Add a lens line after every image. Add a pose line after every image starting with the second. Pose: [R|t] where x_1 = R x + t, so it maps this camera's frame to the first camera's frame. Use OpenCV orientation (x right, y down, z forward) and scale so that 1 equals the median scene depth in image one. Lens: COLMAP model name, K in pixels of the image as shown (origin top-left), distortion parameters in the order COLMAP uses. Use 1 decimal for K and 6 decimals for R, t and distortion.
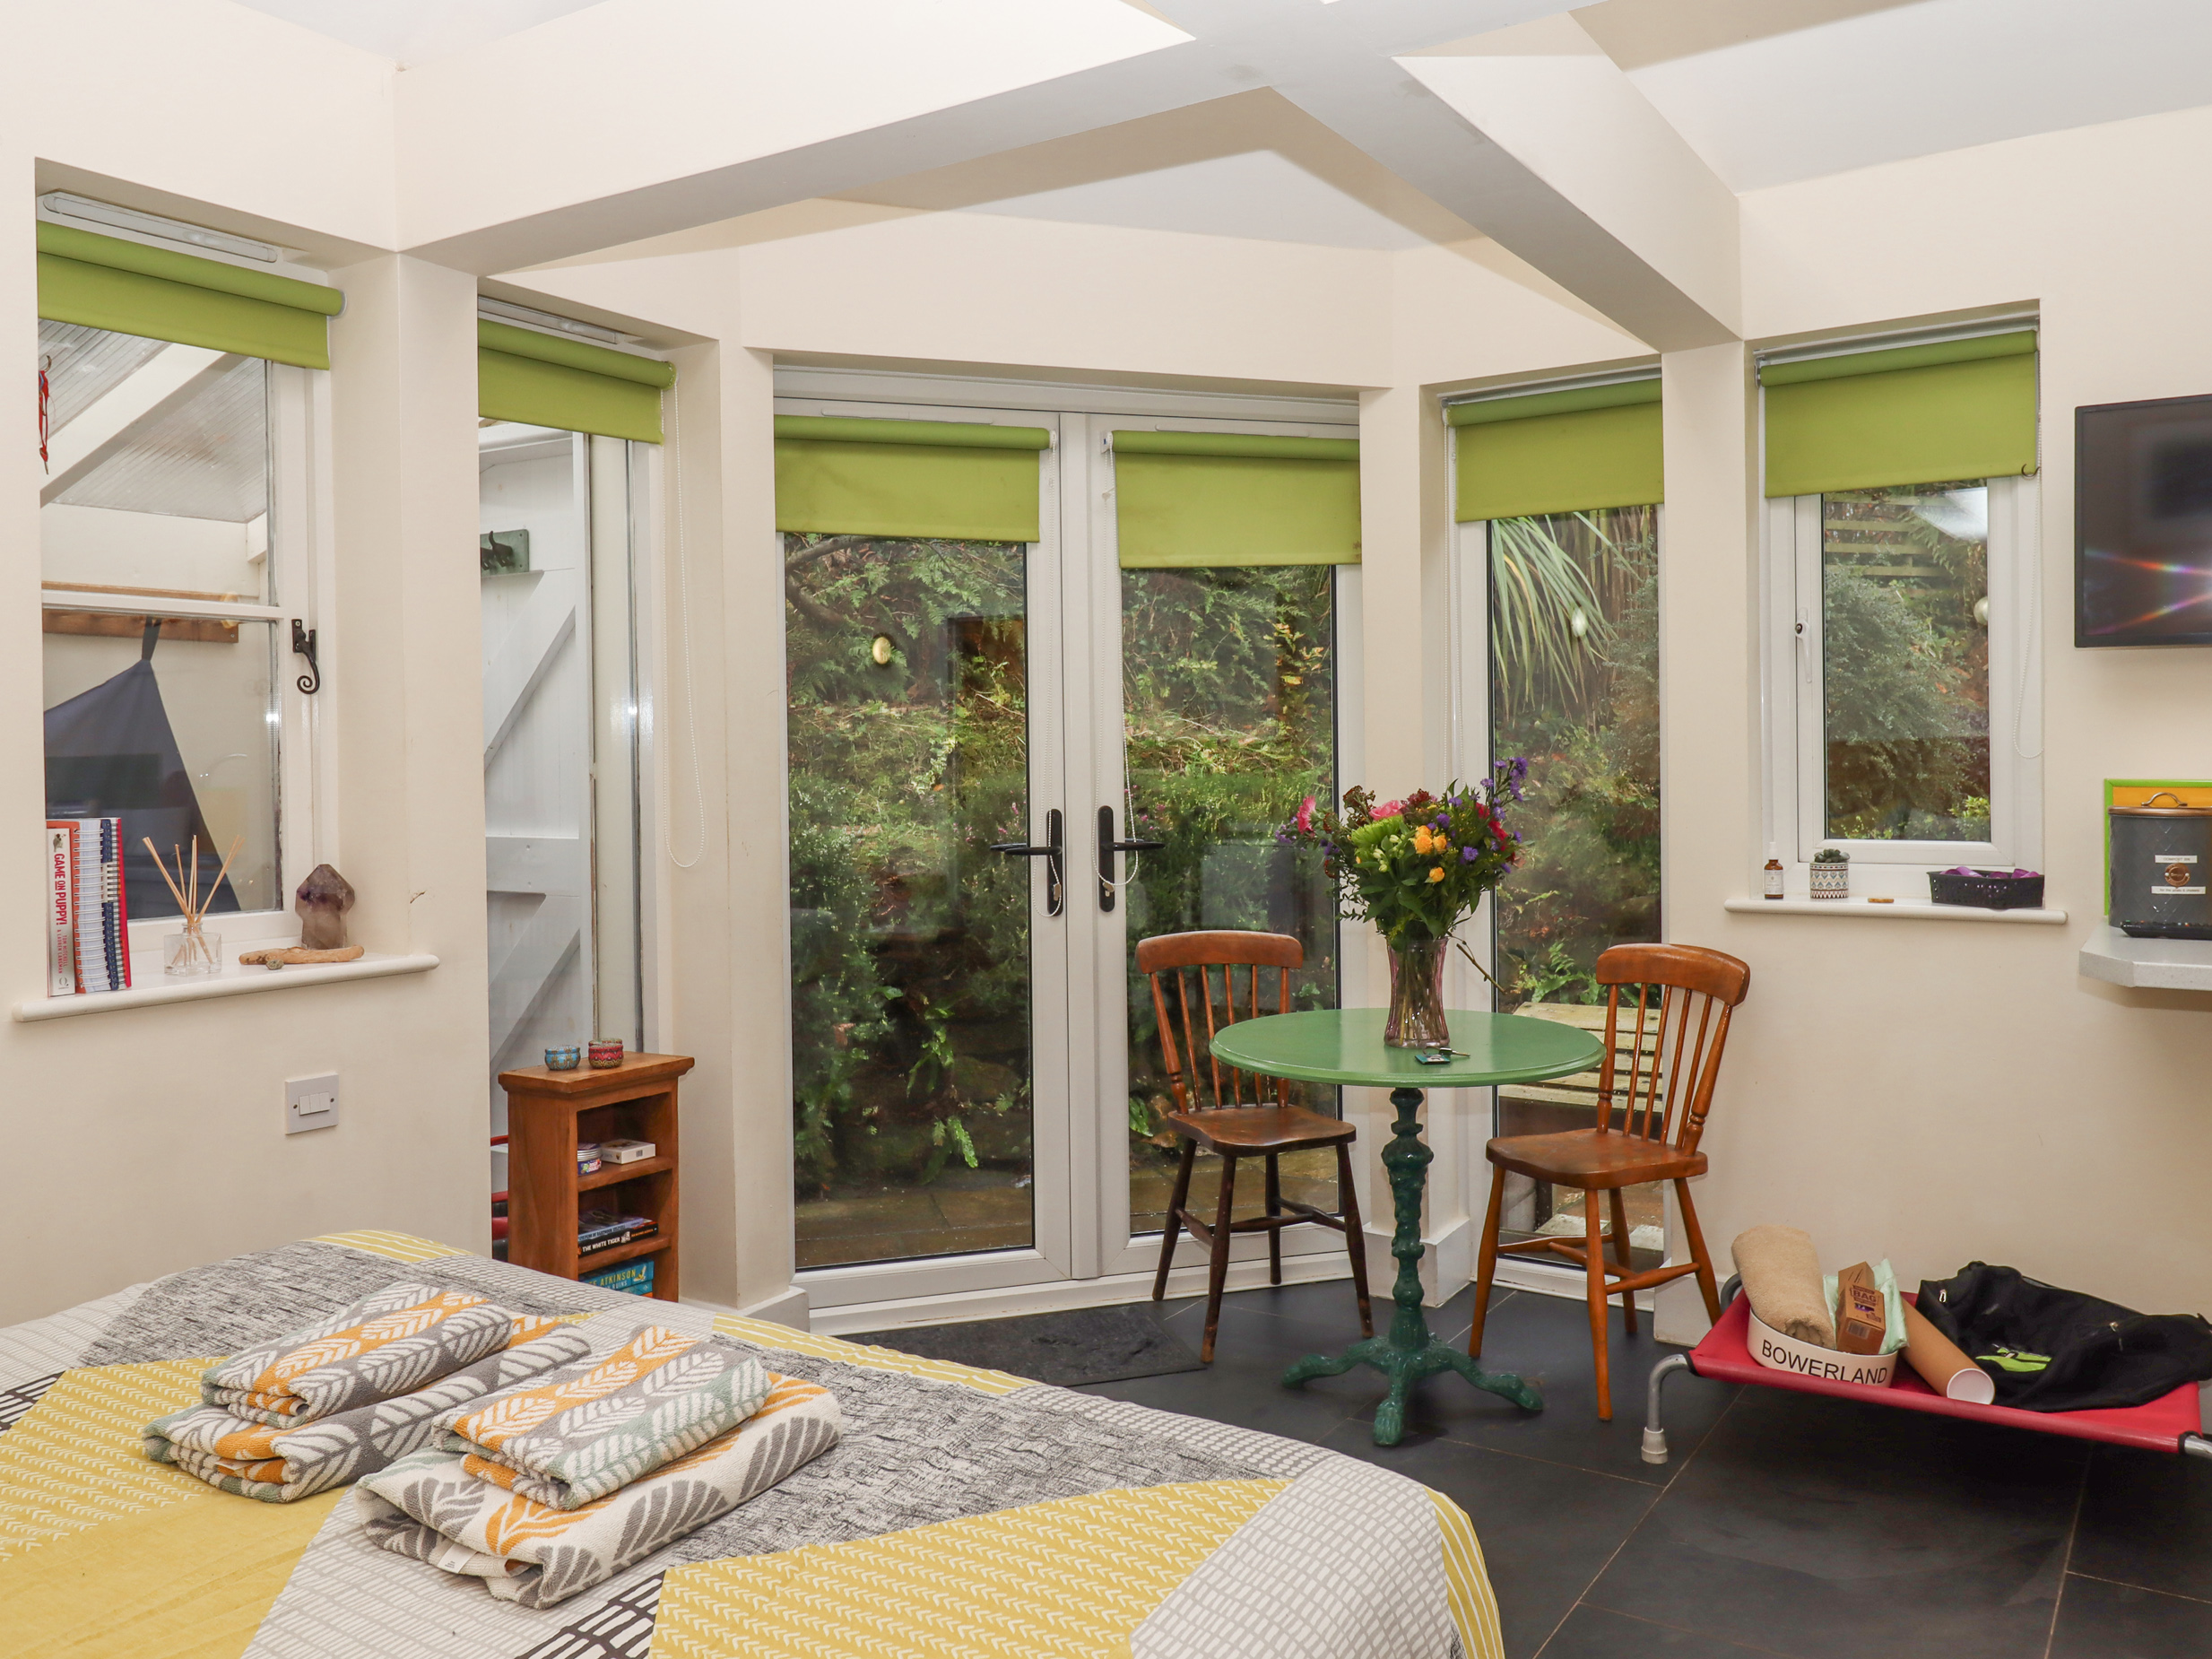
lens RADIAL K [[1714.4, 0, 1171.7], [0, 1714.4, 775.4], [0, 0, 1]] dist [-0.001185, -0.000228]
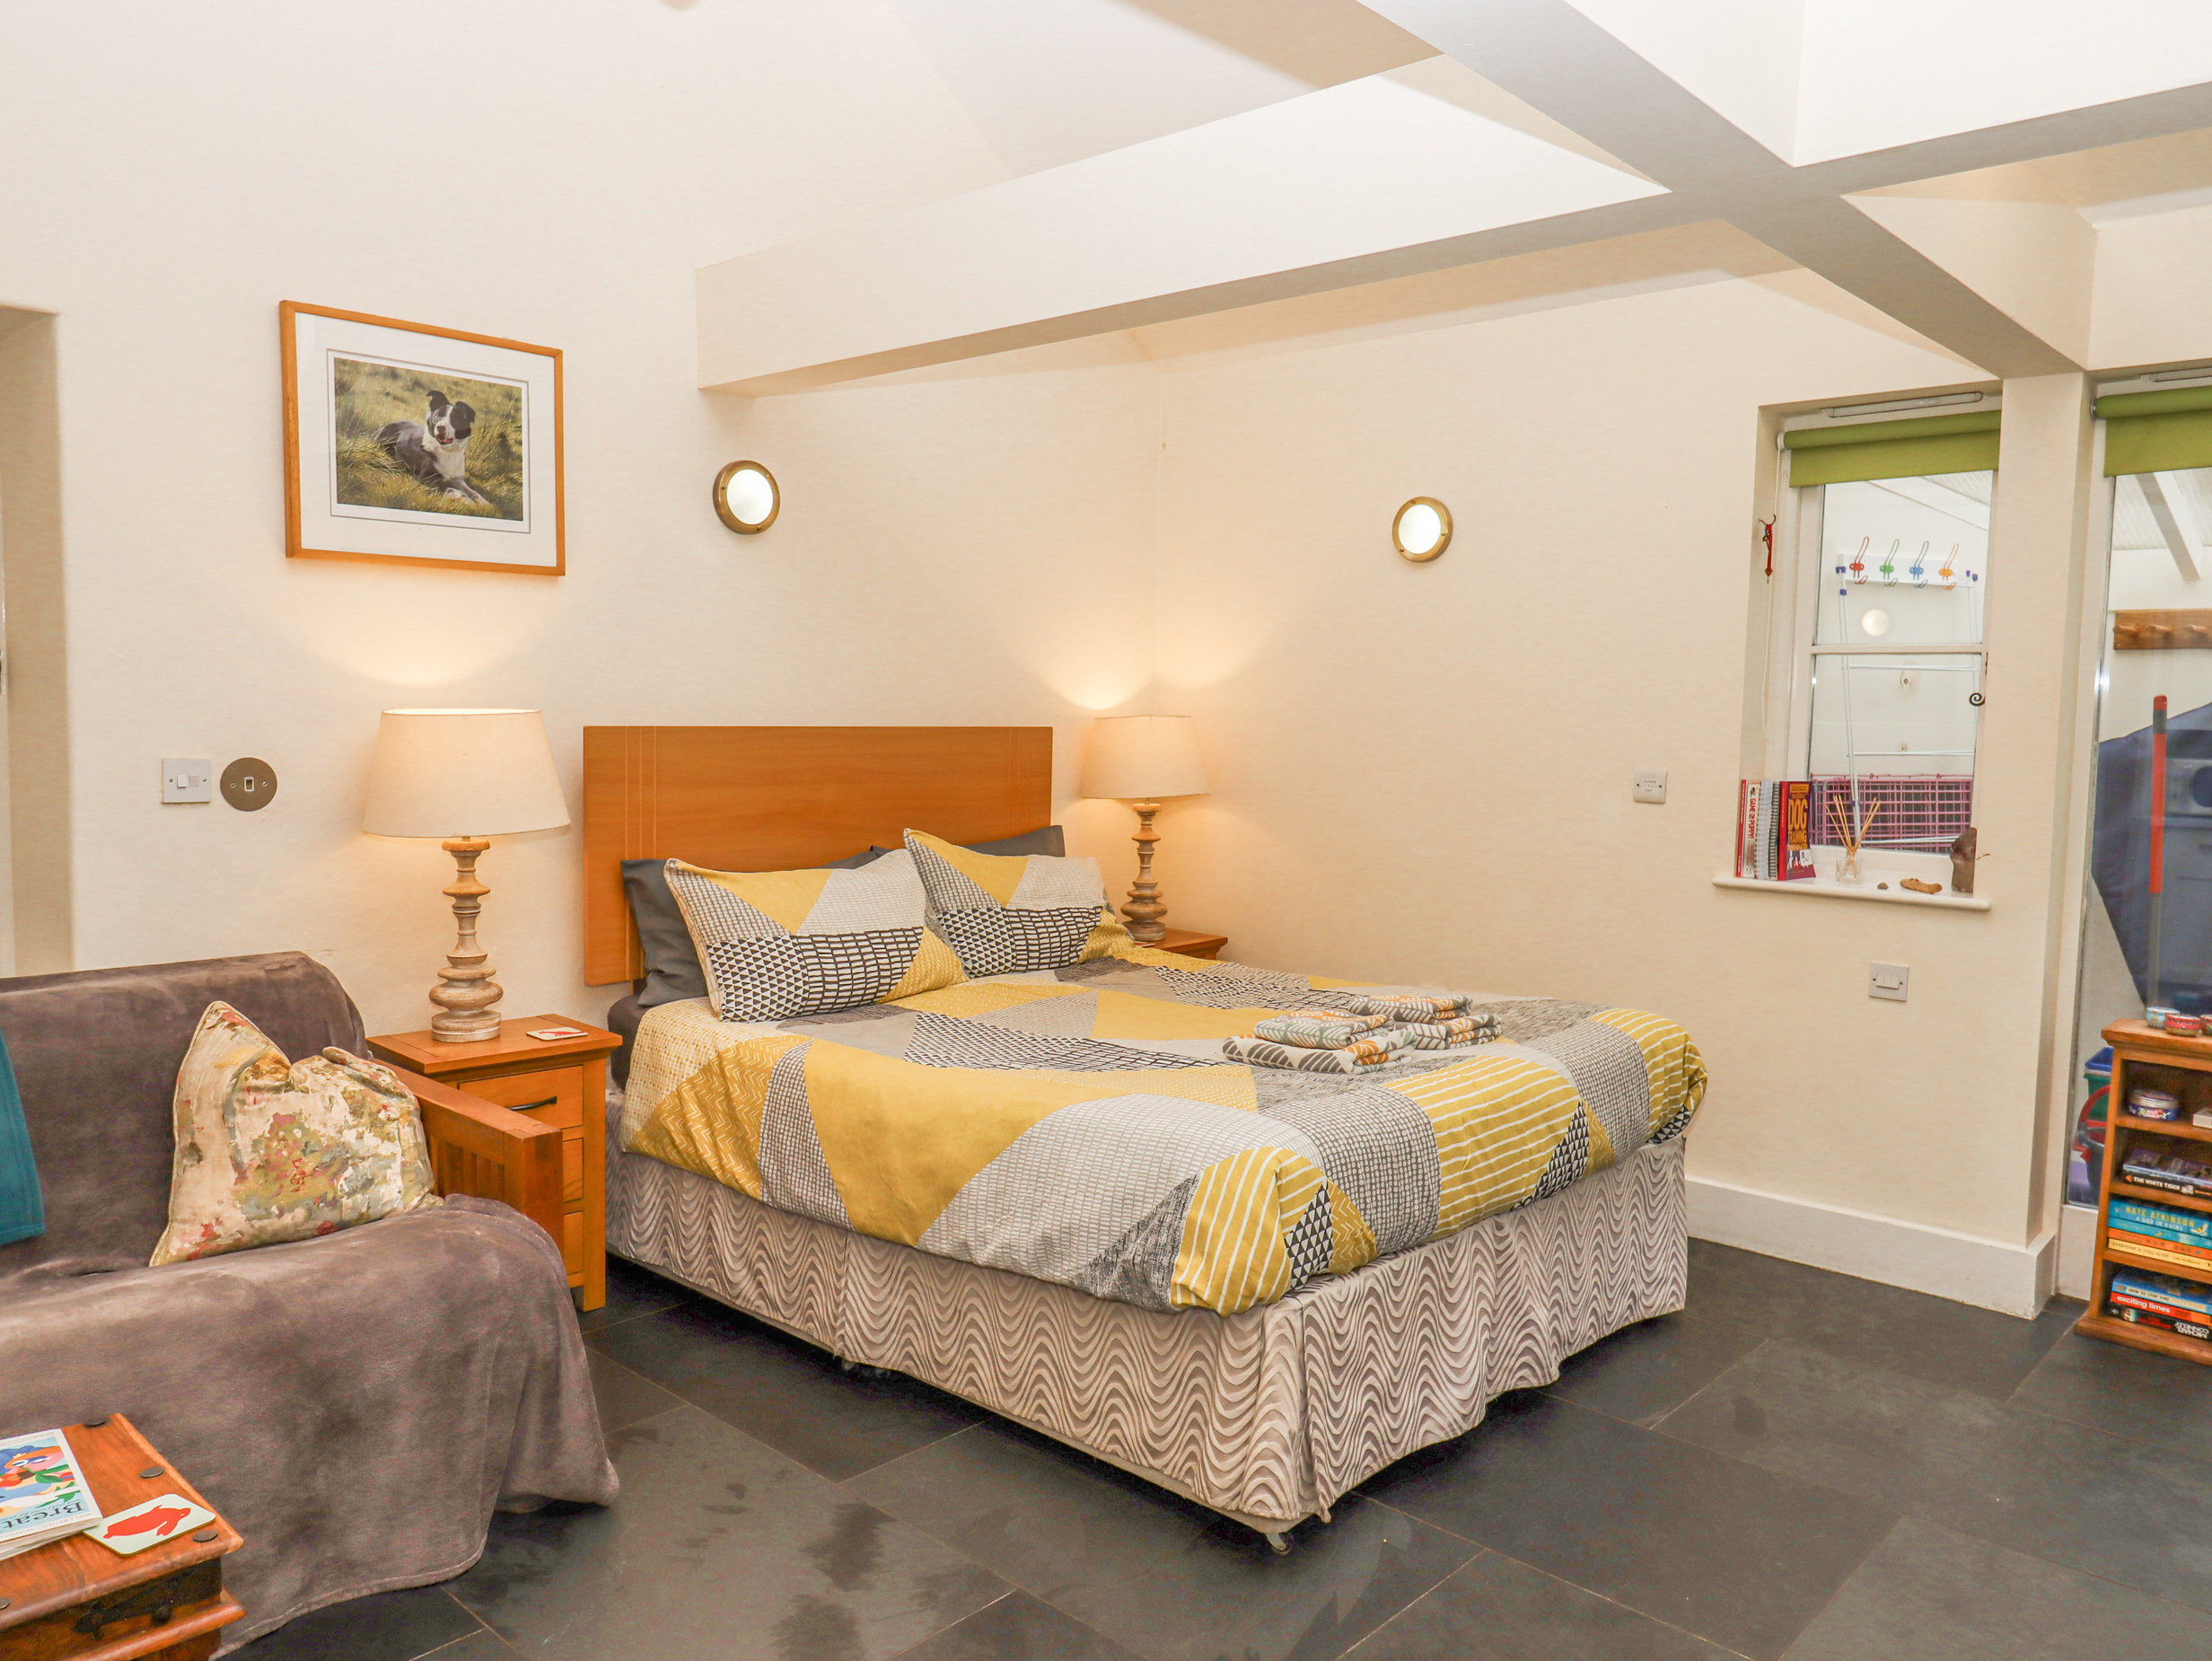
lens RADIAL K [[1572.2, 0, 1106.0], [0, 1572.2, 830.5], [0, 0, 1]] dist [-0.002407, -0.011425]
pose [[-0.201479, 0.090014, -0.975348, 0.713970], [-0.028653, 0.994801, 0.097728, -0.039862], [0.979074, 0.047637, -0.197853, 0.440966]]
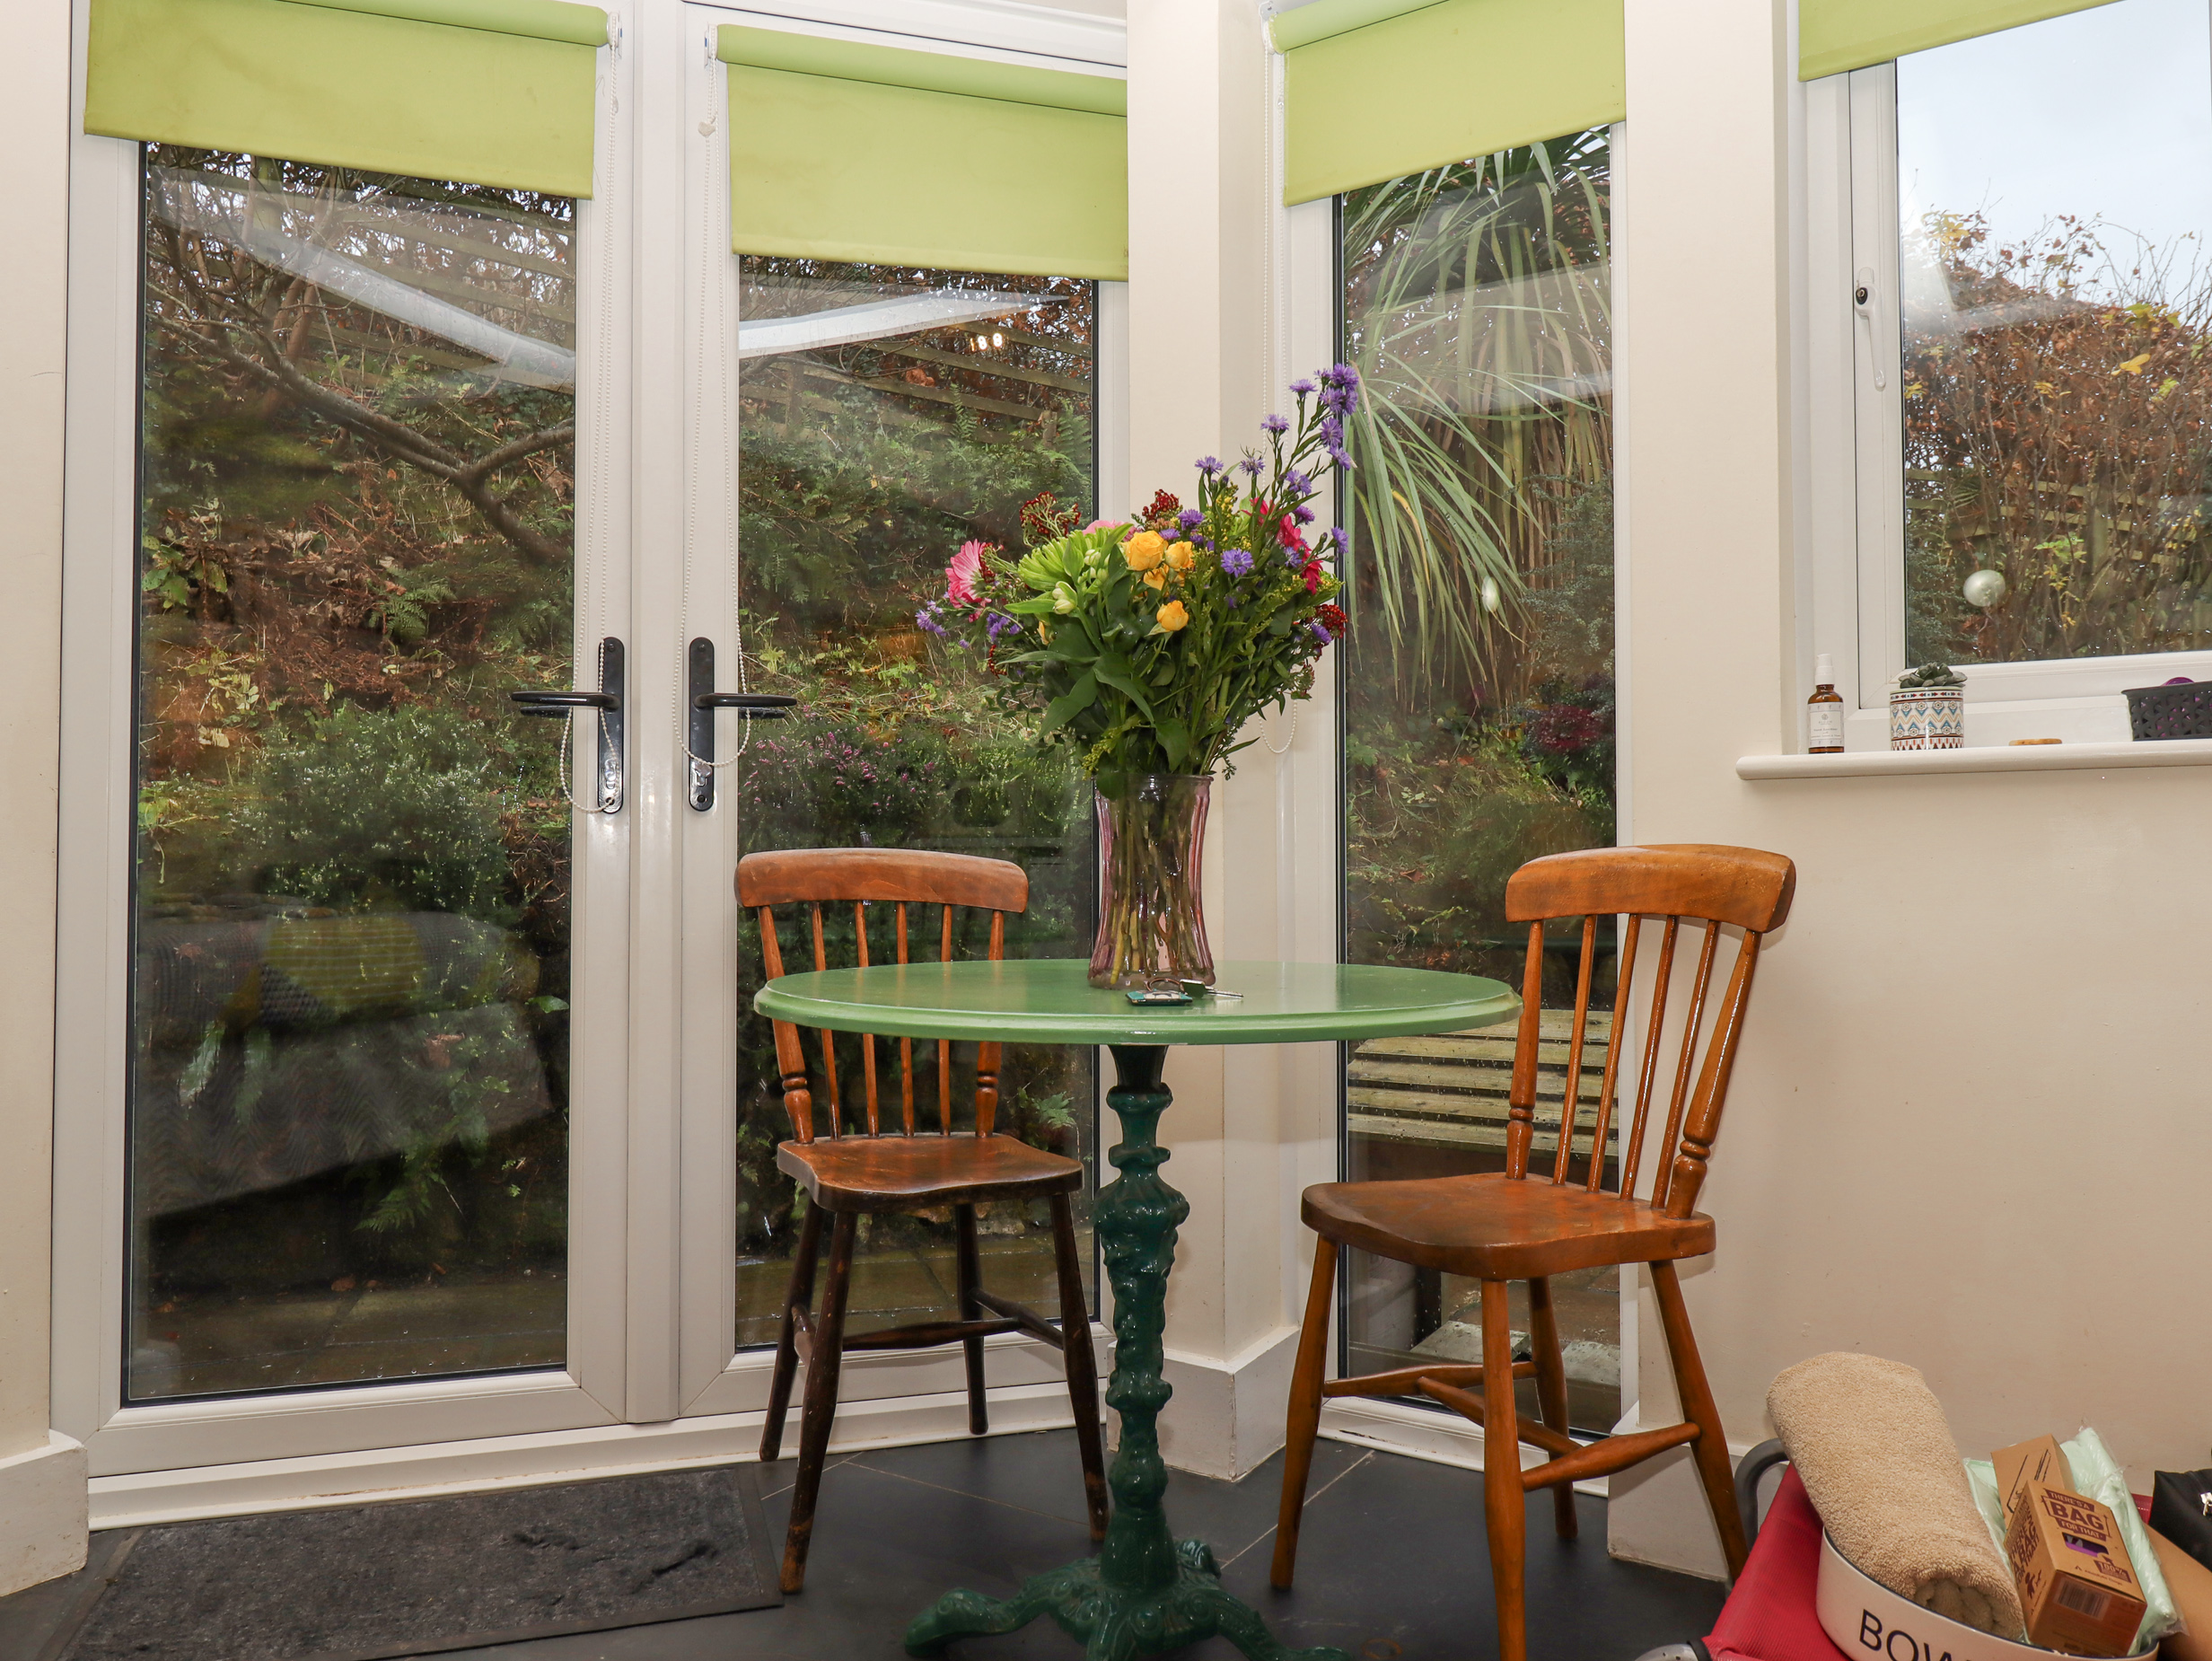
lens RADIAL K [[1597.7, 0, 1106.0], [0, 1597.7, 830.5], [0, 0, 1]] dist [-0.001953, -0.008284]
pose [[0.999905, 0.011641, -0.007346, 0.117638], [-0.011932, 0.999092, -0.040895, 0.115247], [0.006863, 0.040979, 0.999136, 0.464183]]
